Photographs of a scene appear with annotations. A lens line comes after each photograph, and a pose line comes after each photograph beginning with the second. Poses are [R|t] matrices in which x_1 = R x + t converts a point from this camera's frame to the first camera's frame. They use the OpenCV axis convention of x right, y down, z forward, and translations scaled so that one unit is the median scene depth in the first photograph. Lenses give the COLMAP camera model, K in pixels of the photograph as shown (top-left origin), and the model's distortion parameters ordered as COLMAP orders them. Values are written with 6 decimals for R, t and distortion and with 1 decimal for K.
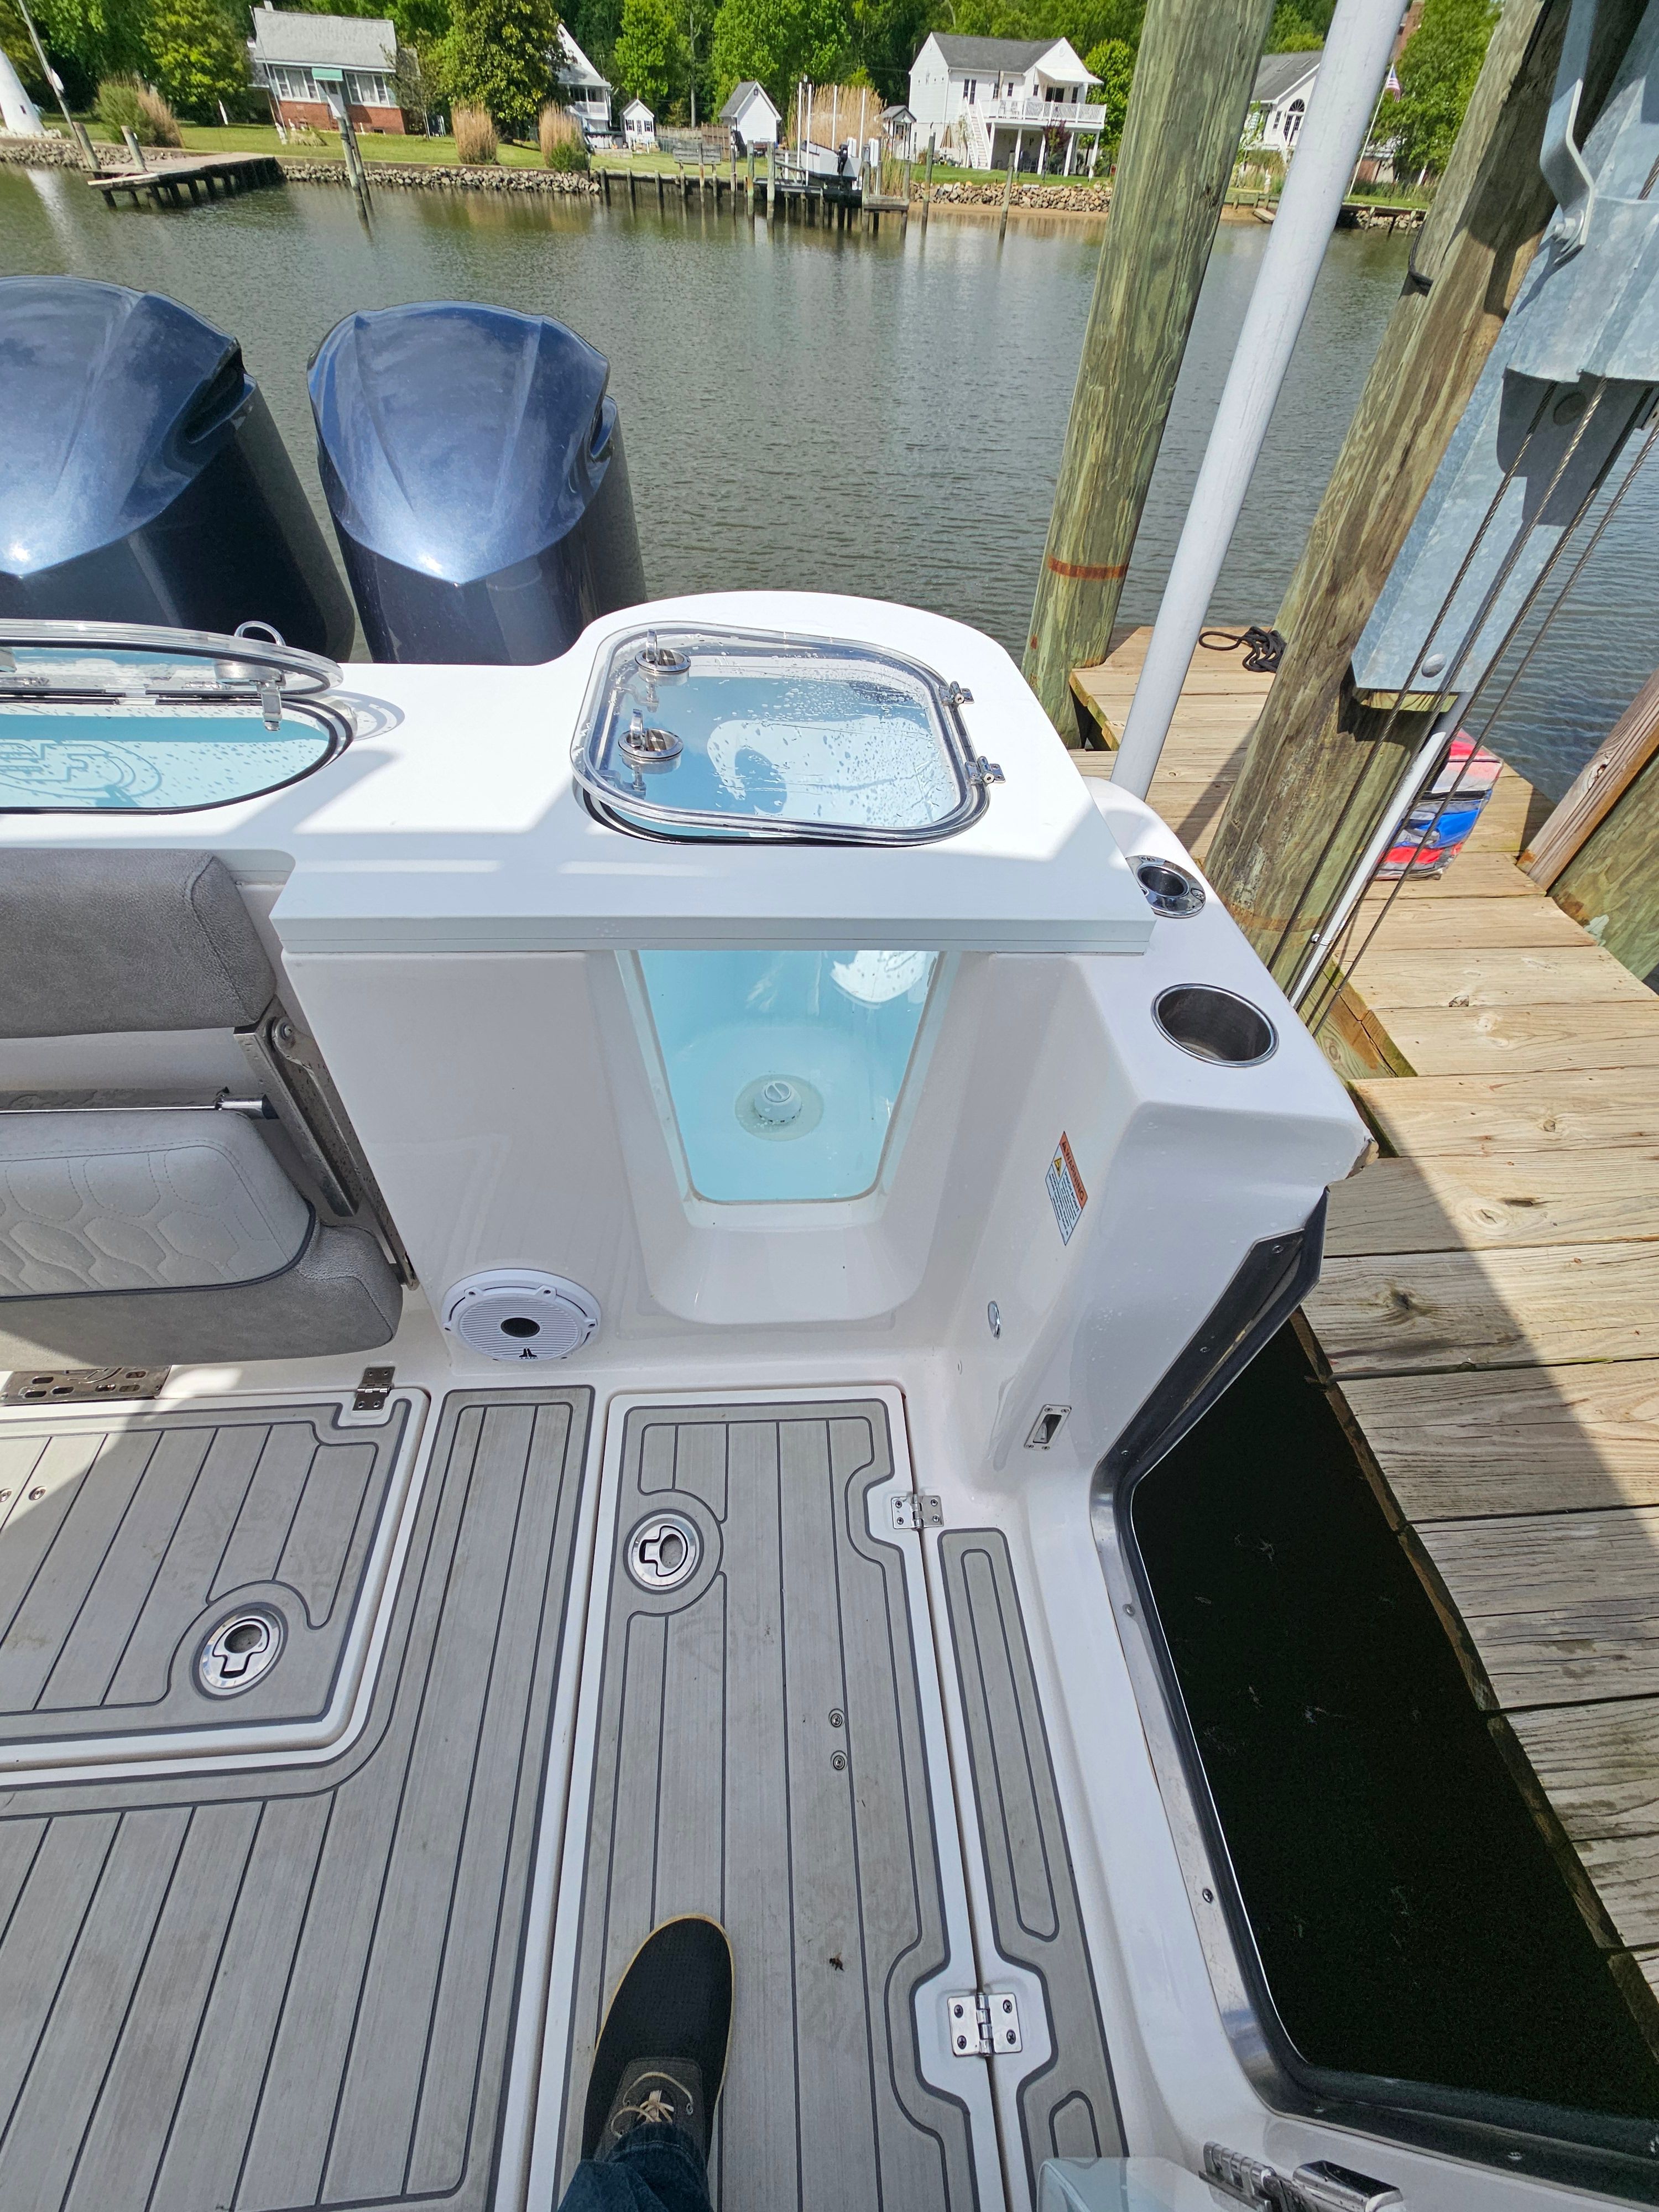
lens RADIAL K [[877.9, 0, 829.5], [0, 877.9, 1106.0], [0, 0, 1]] dist [-0.000832, -0.000804]
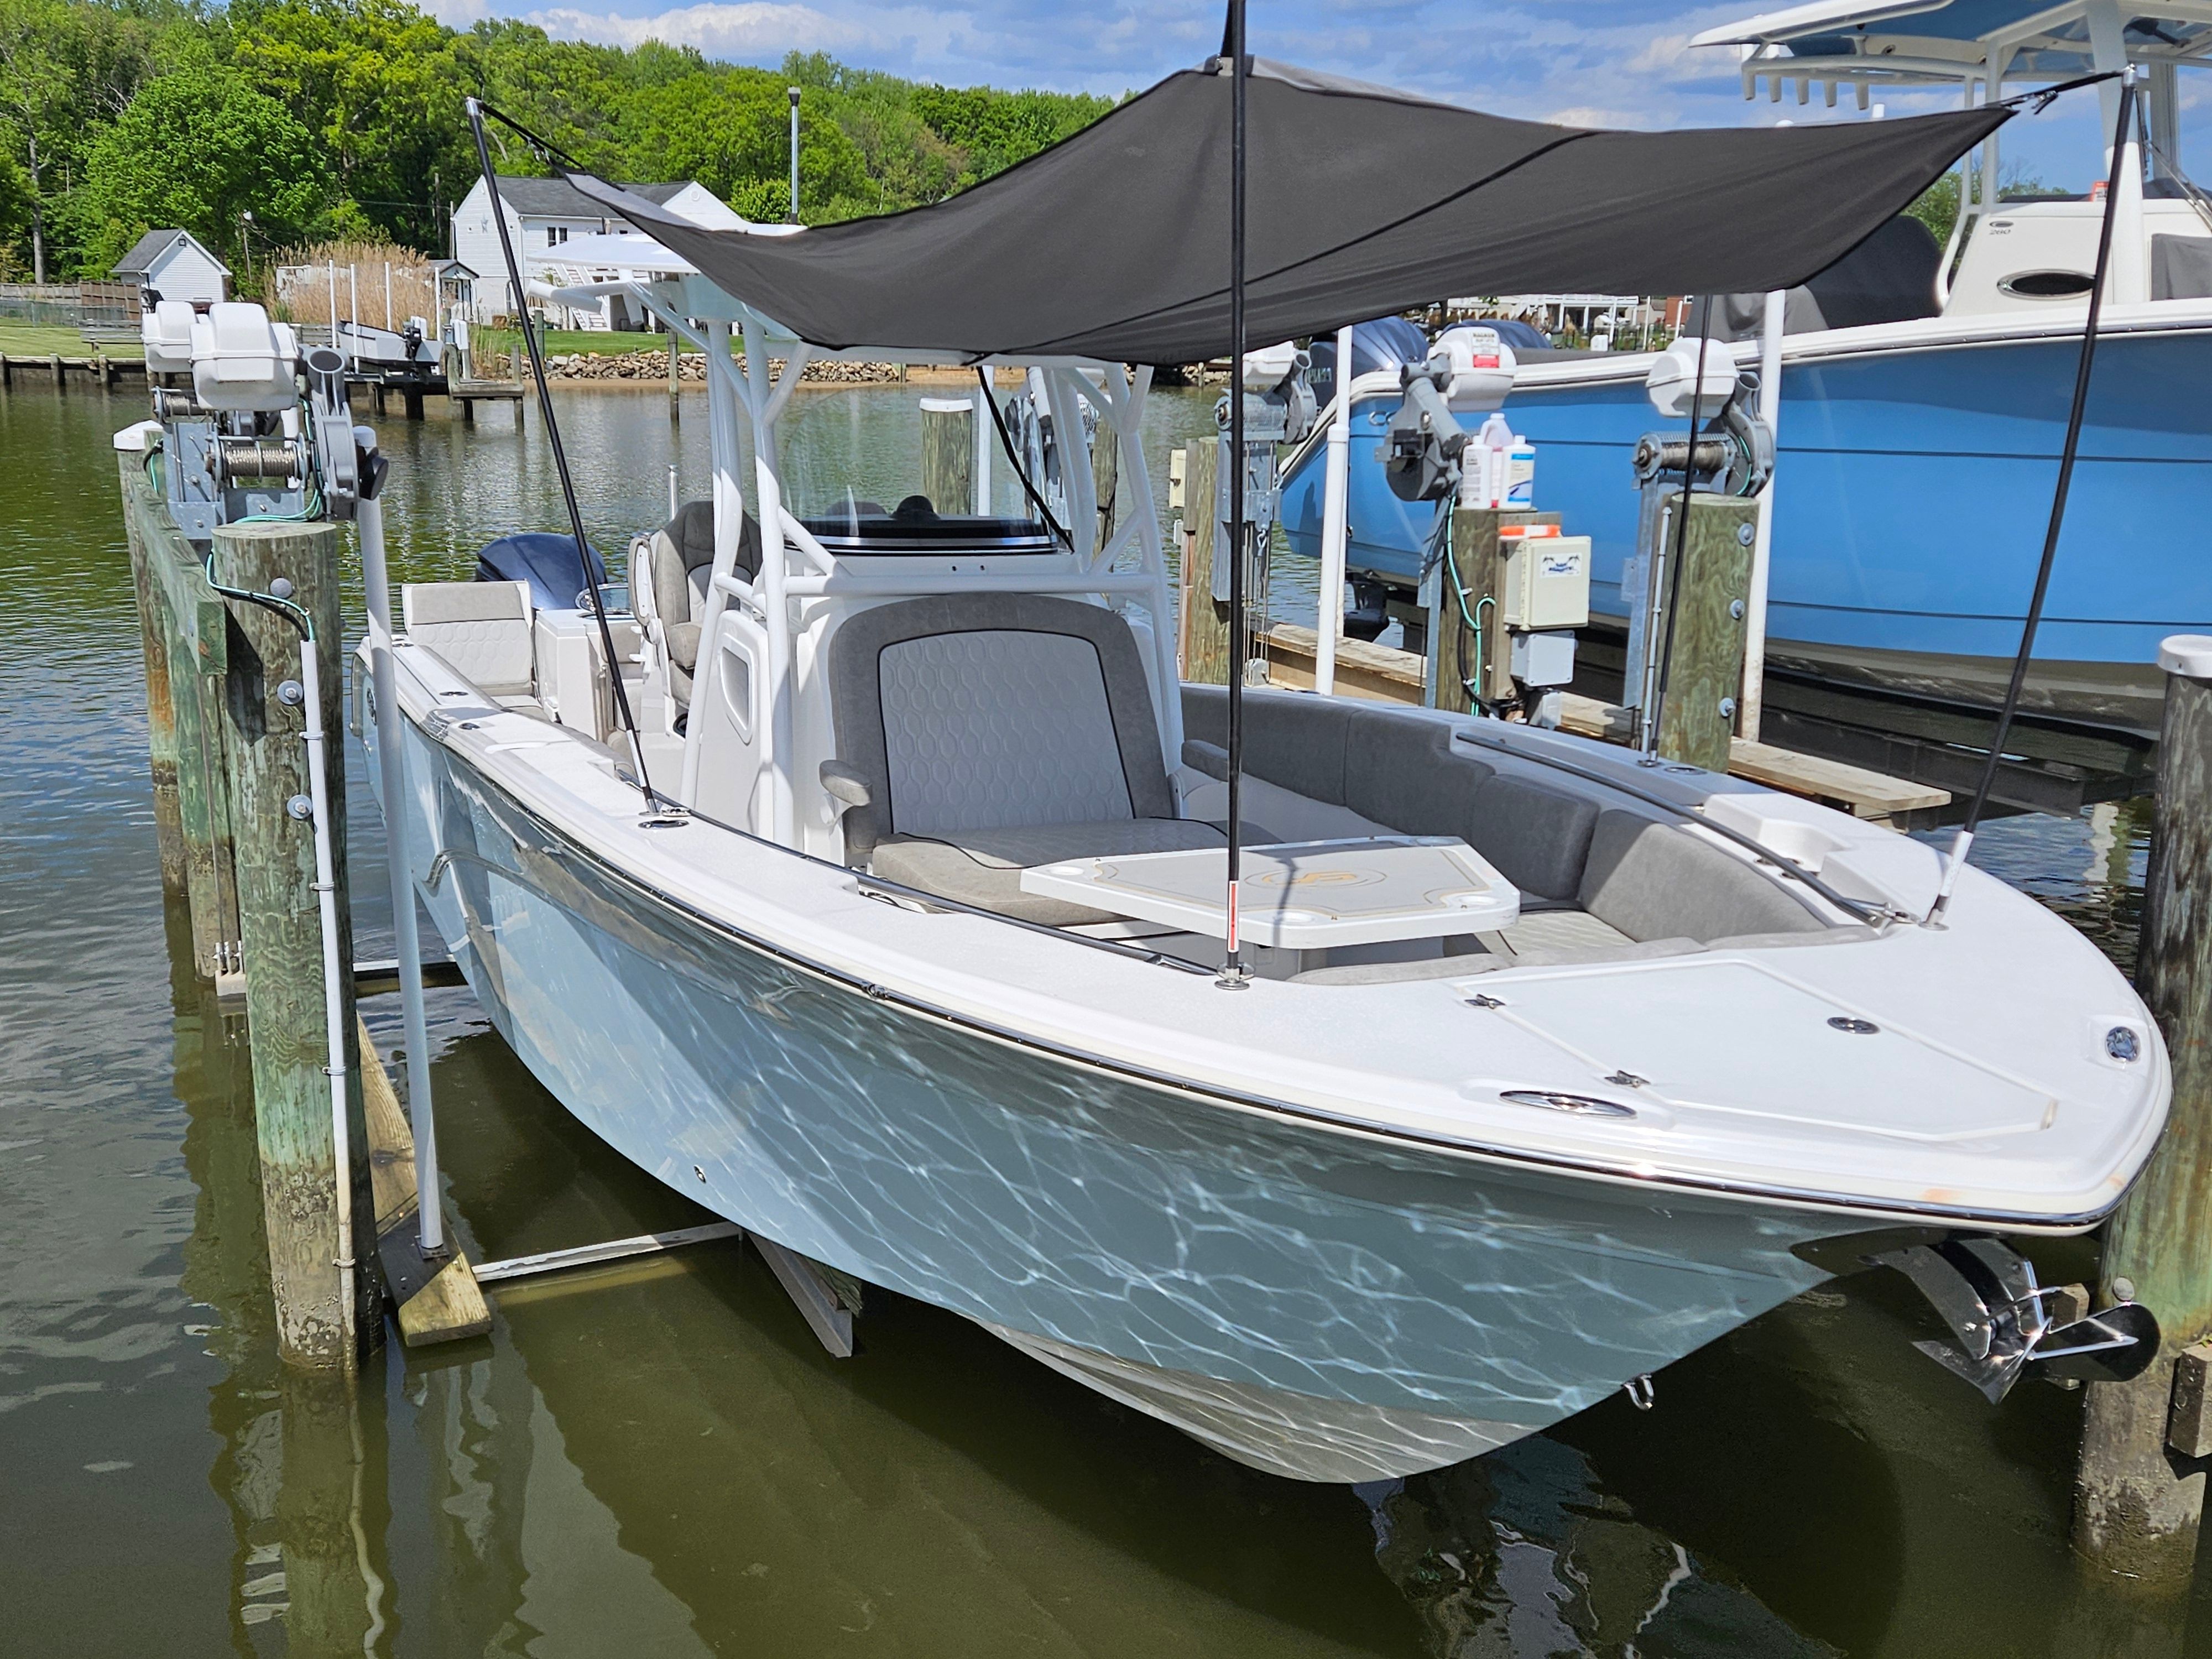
lens RADIAL K [[2233.7, 0, 1094.1], [0, 2233.7, 834.0], [0, 0, 1]] dist [0.123830, -0.154211]
pose [[0.940154, -0.104128, 0.324451, -0.060534], [0.266389, 0.818337, -0.509275, 0.133886], [-0.212481, 0.565227, 0.797101, -0.155212]]
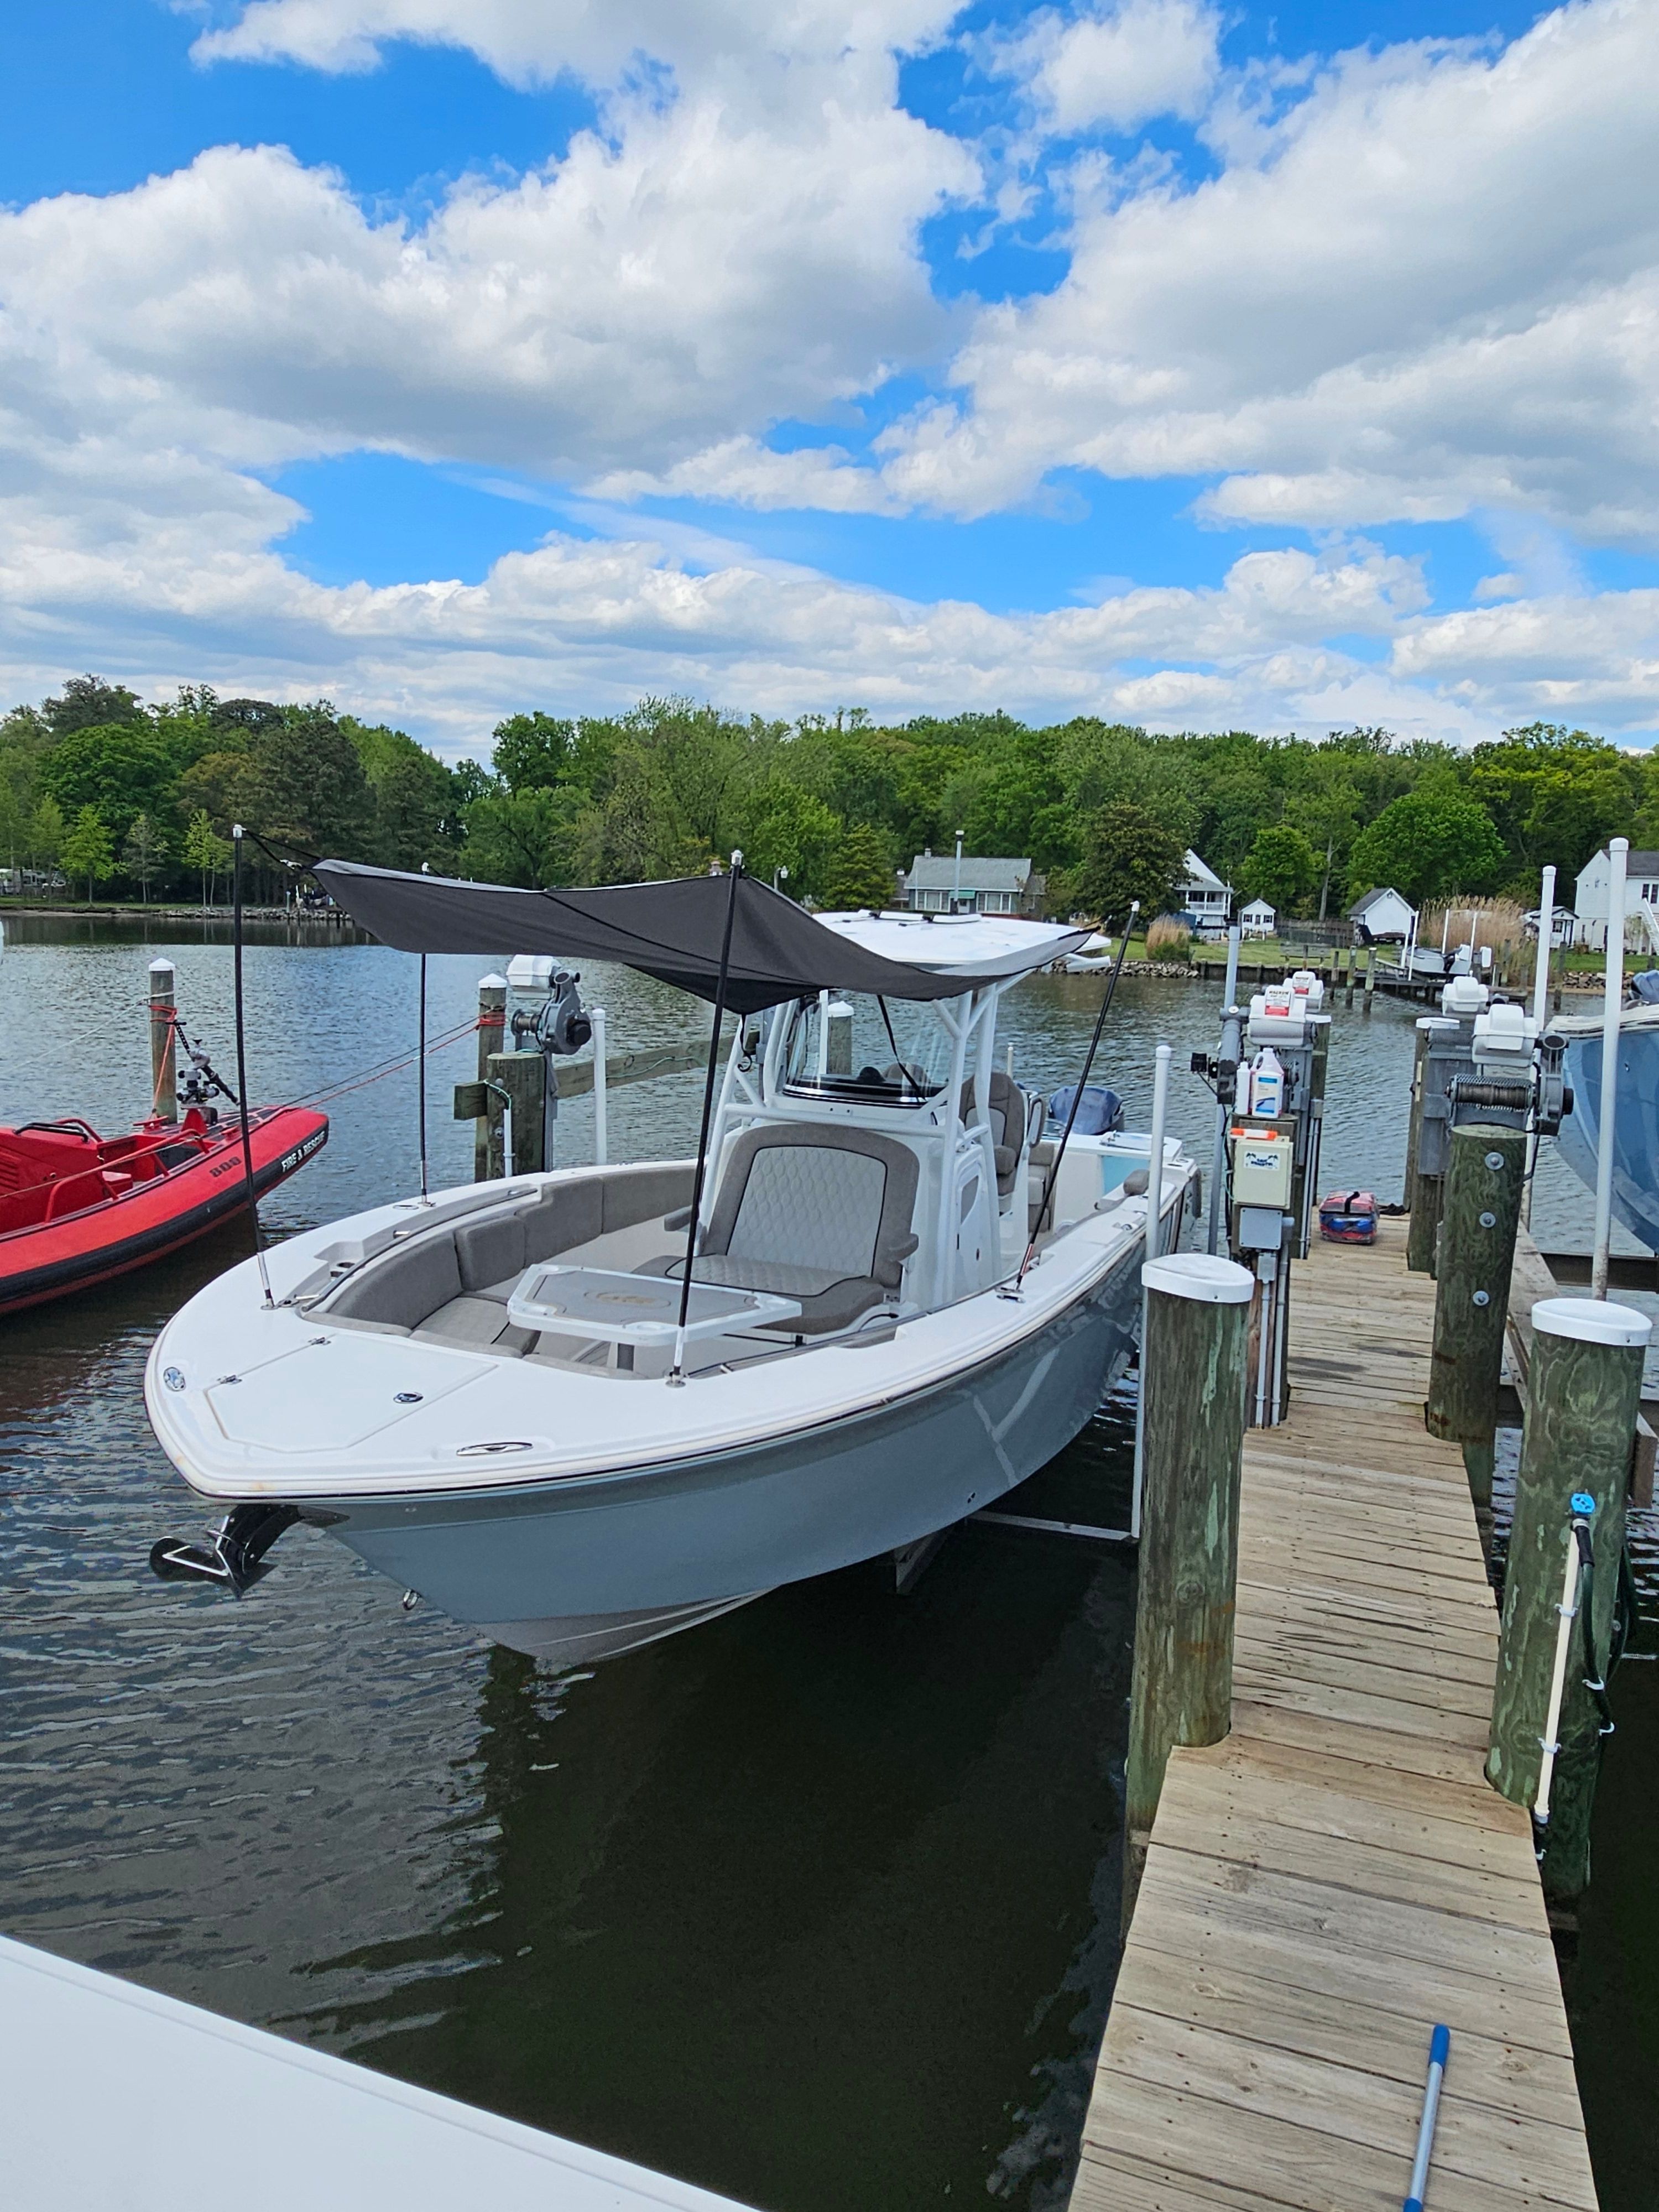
lens RADIAL K [[1493.3, 0, 835.0], [0, 1493.3, 1069.0], [0, 0, 1]] dist [0.003138, 0.000314]
pose [[0.909836, 0.034298, -0.413547, 0.054221], [-0.301393, 0.739639, -0.601744, 0.138092], [0.285237, 0.672129, 0.683288, -0.161663]]
